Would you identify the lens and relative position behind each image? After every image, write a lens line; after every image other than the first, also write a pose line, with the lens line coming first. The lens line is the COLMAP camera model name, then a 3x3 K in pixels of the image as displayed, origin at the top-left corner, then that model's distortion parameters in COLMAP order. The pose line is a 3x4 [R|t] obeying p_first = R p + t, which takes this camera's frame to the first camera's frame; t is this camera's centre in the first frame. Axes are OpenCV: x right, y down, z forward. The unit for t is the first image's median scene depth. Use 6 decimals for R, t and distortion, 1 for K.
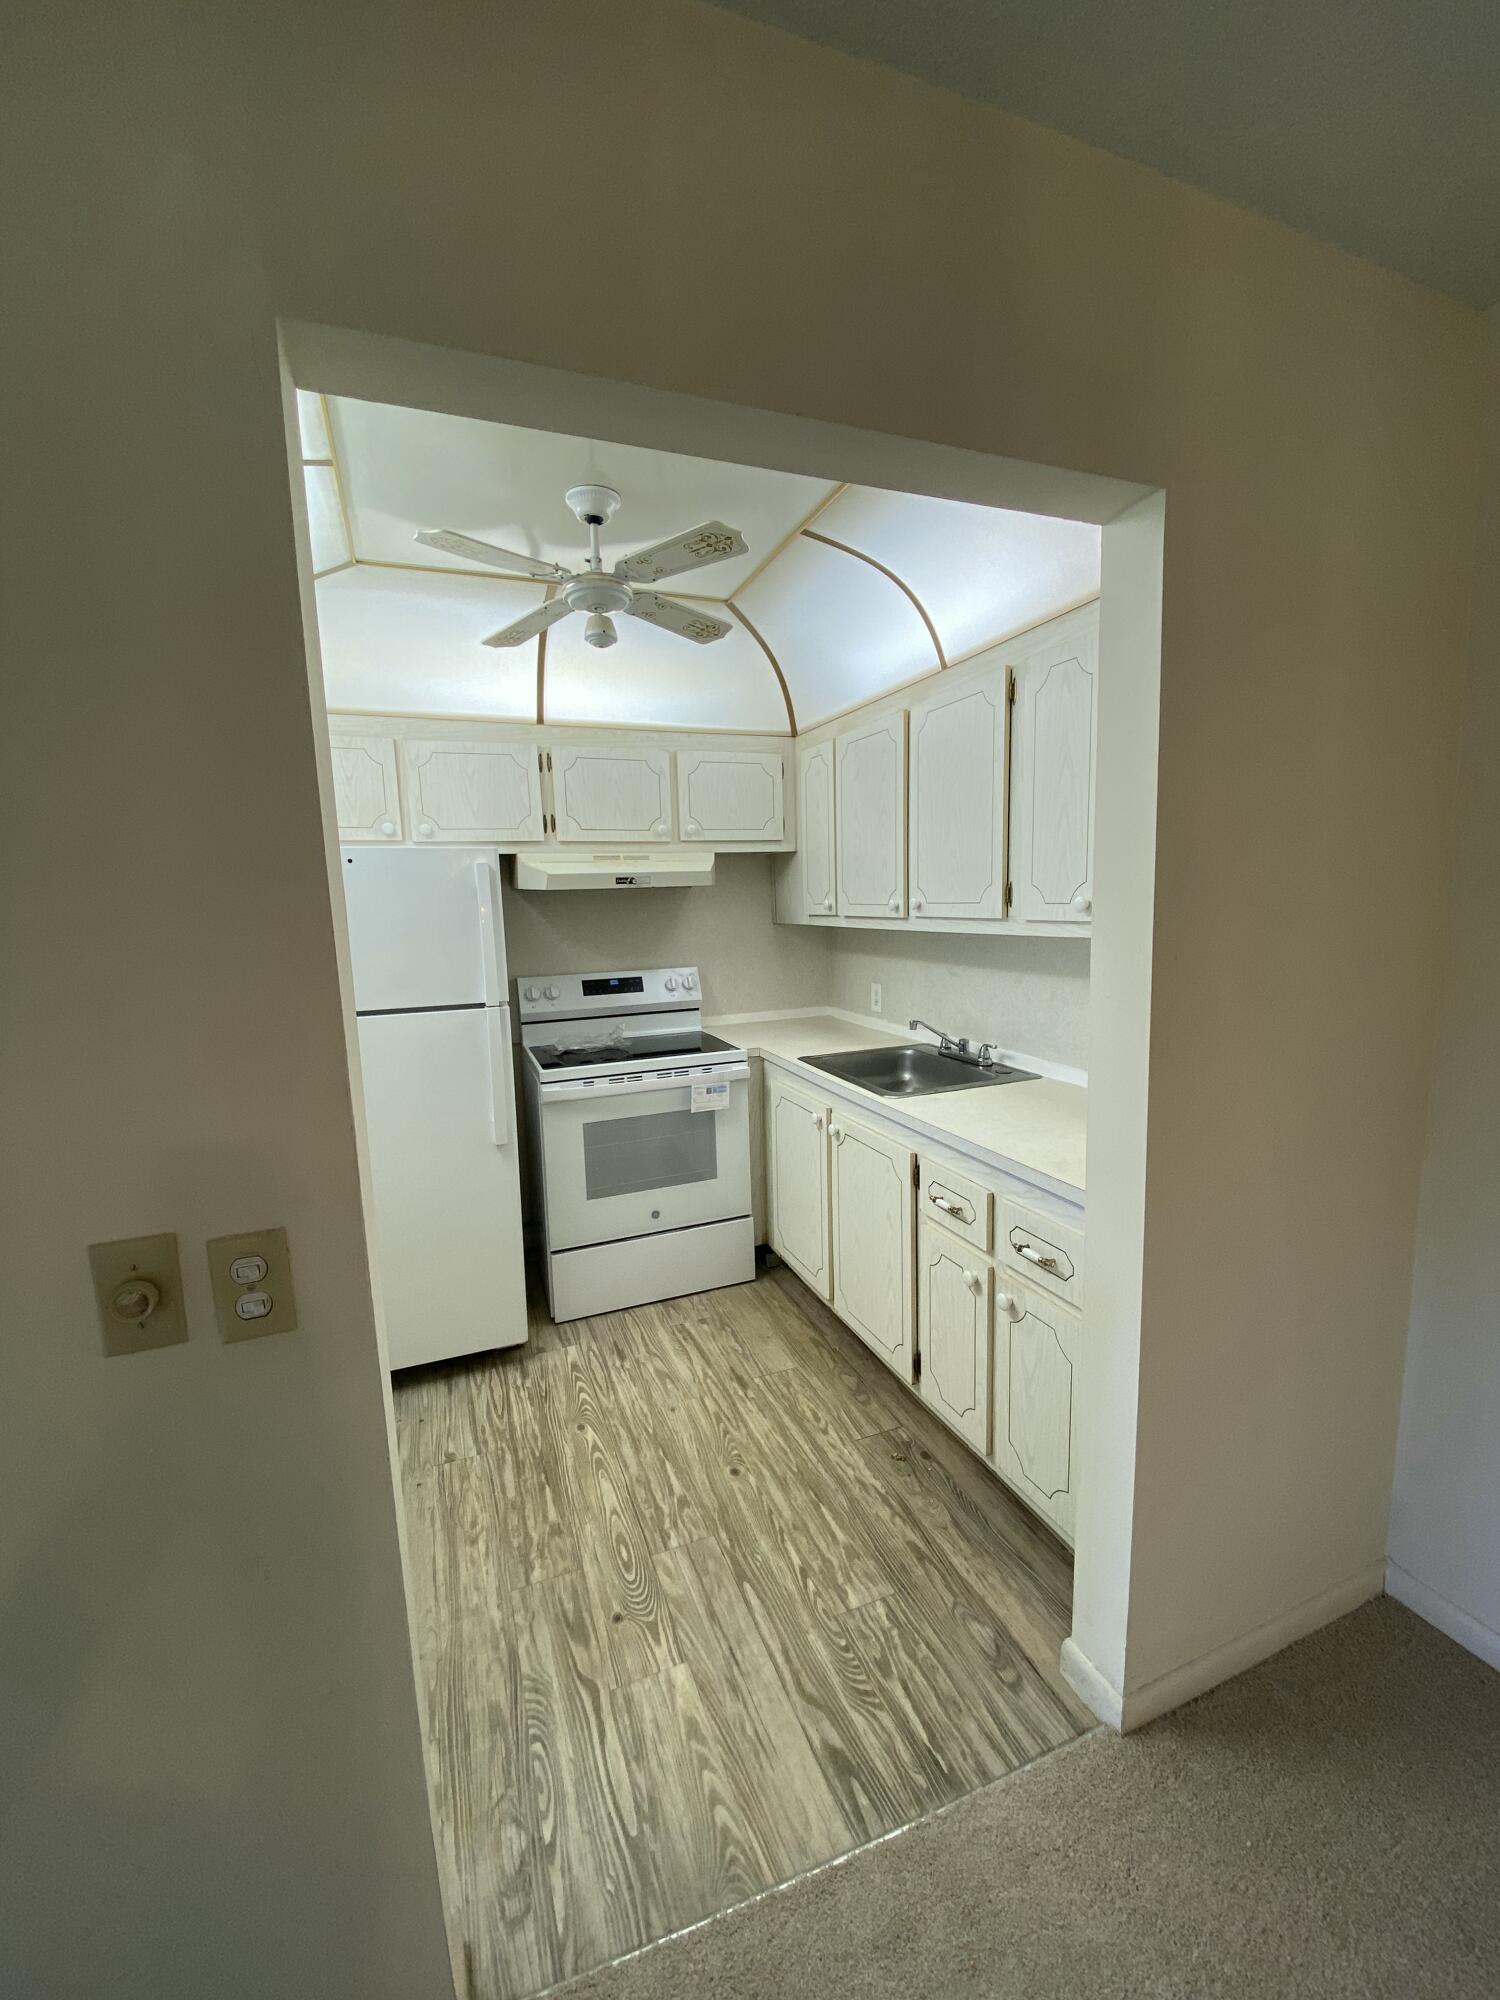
lens RADIAL K [[801.6, 0, 733.4], [0, 801.6, 986.7], [0, 0, 1]] dist [-0.007375, -0.000978]
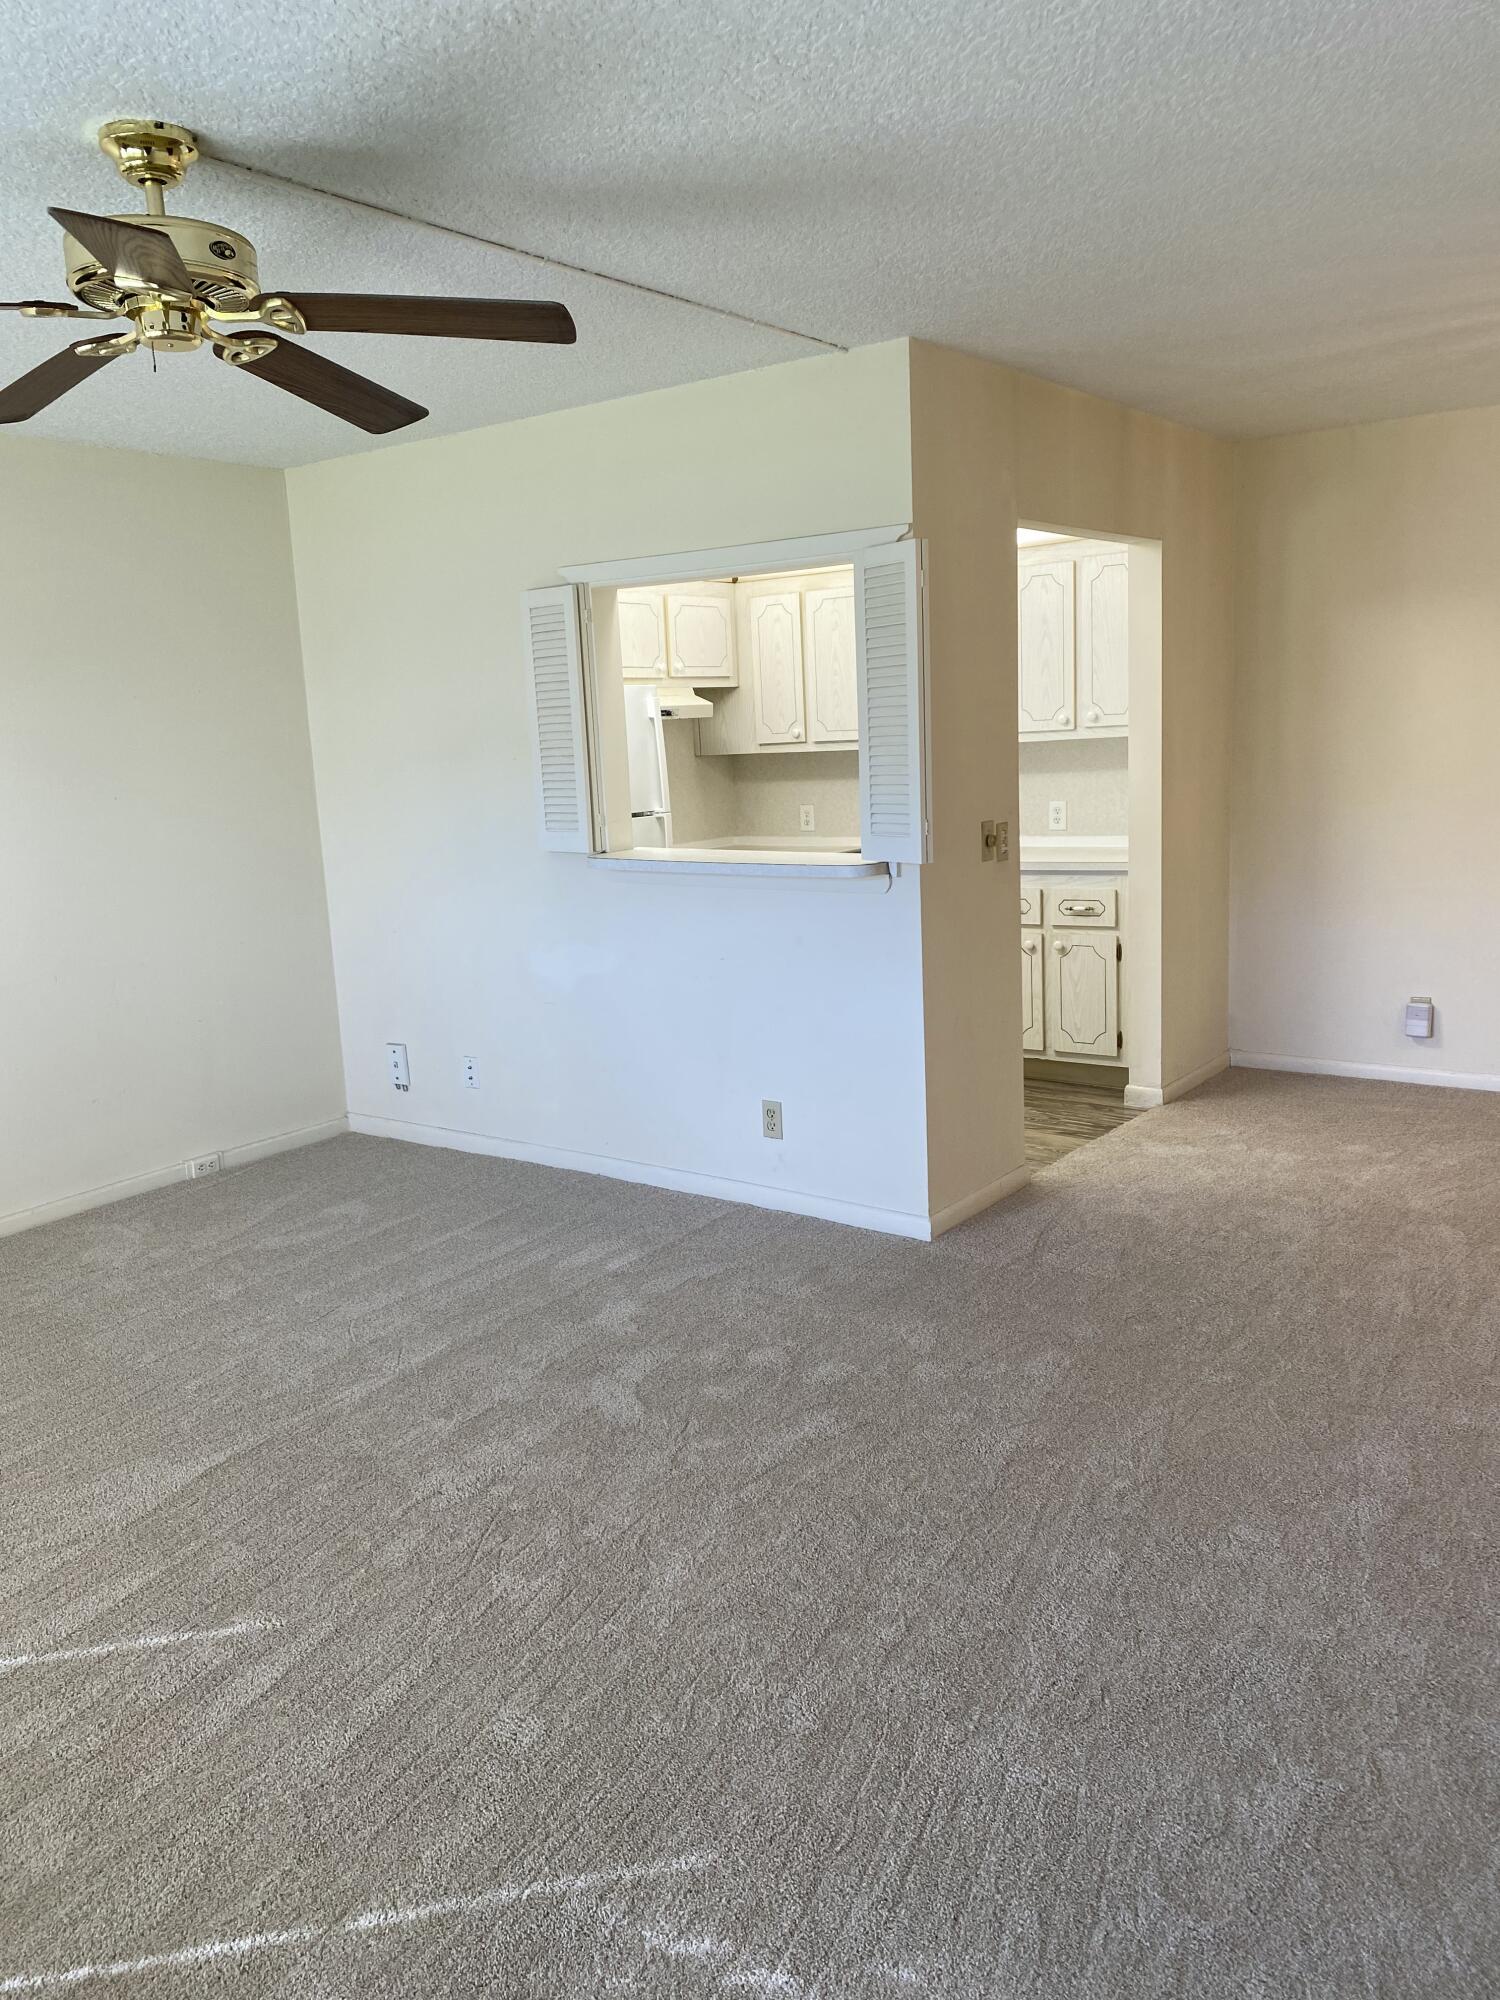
lens RADIAL K [[1528.6, 0, 728.3], [0, 1528.6, 965.9], [0, 0, 1]] dist [-0.043975, 0.053941]
pose [[0.847853, -0.091708, 0.522239, -1.206624], [0.083880, 0.995725, 0.038677, 0.146914], [-0.523554, 0.011013, 0.851921, -0.875258]]
